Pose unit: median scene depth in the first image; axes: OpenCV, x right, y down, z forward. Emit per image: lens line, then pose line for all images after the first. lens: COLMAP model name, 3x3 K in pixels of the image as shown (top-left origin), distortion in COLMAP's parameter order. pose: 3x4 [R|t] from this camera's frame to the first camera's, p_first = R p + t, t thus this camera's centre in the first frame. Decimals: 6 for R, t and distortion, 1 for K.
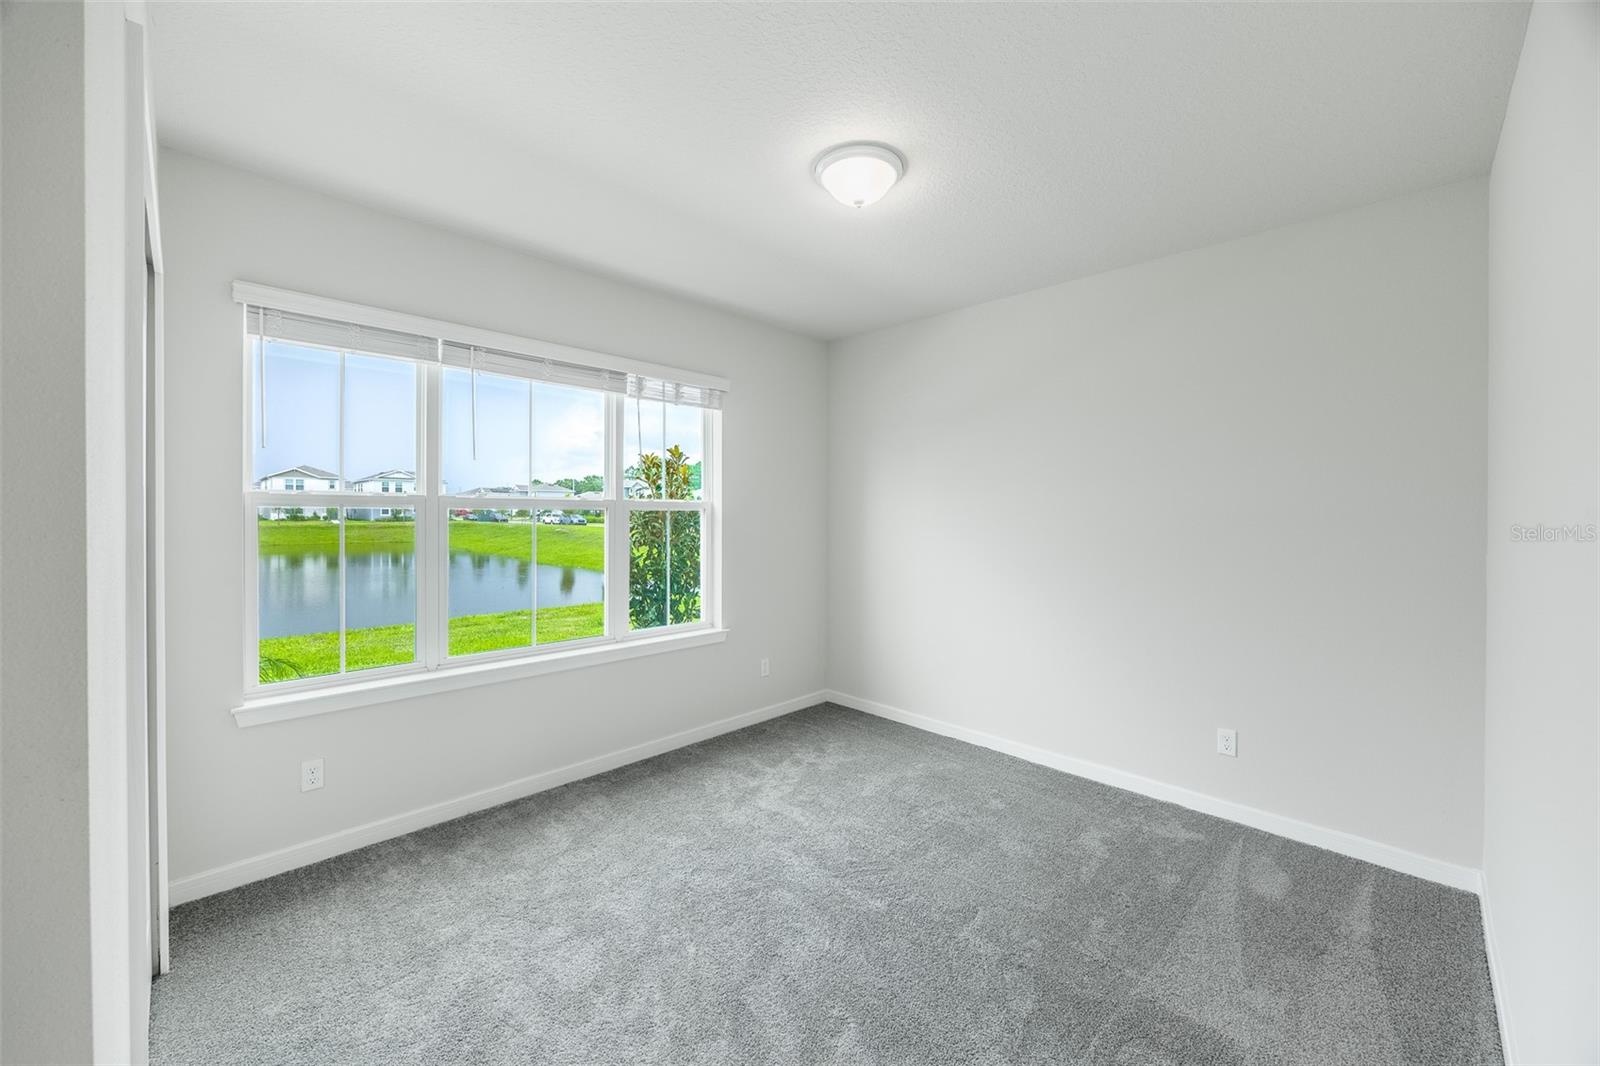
lens RADIAL K [[609.5, 0, 797.5], [0, 609.5, 521.8], [0, 0, 1]] dist [-0.003006, -0.000406]
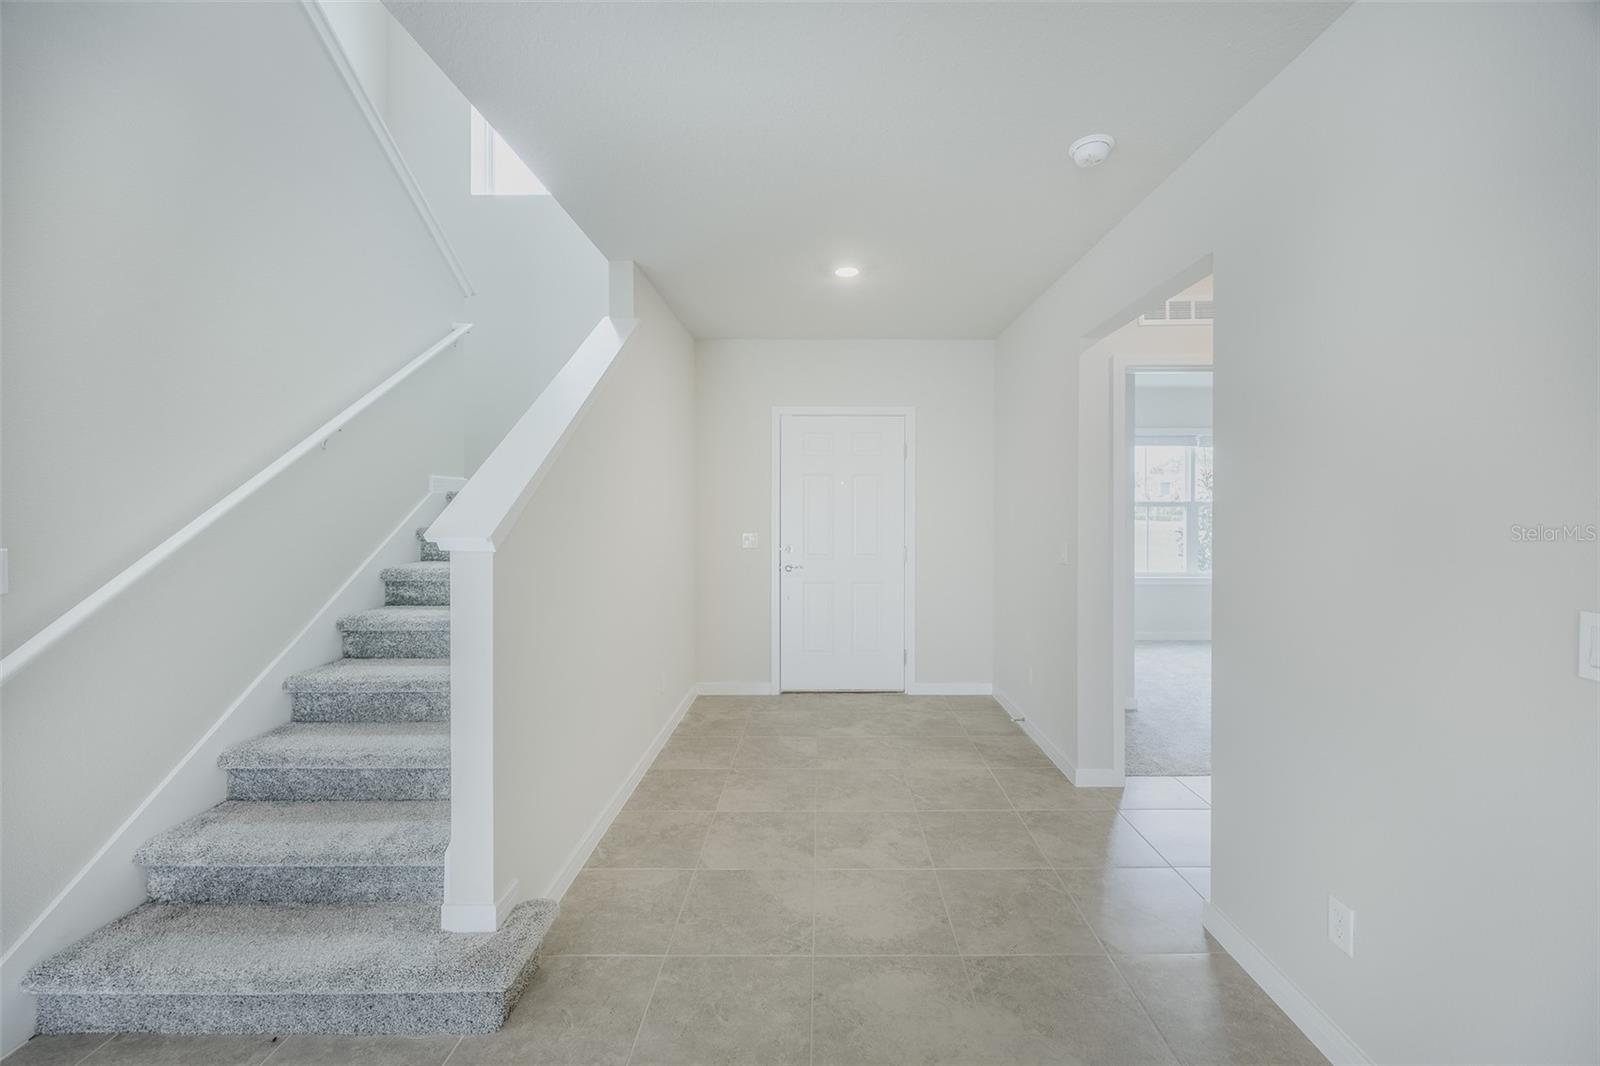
lens RADIAL K [[626.6, 0, 826.9], [0, 626.6, 507.8], [0, 0, 1]] dist [-0.001626, -0.000091]
pose [[0.721010, -0.005830, -0.692900, 0.162830], [-0.005331, 0.999888, -0.013961, 0.011834], [0.692904, 0.013760, 0.720899, -0.819698]]
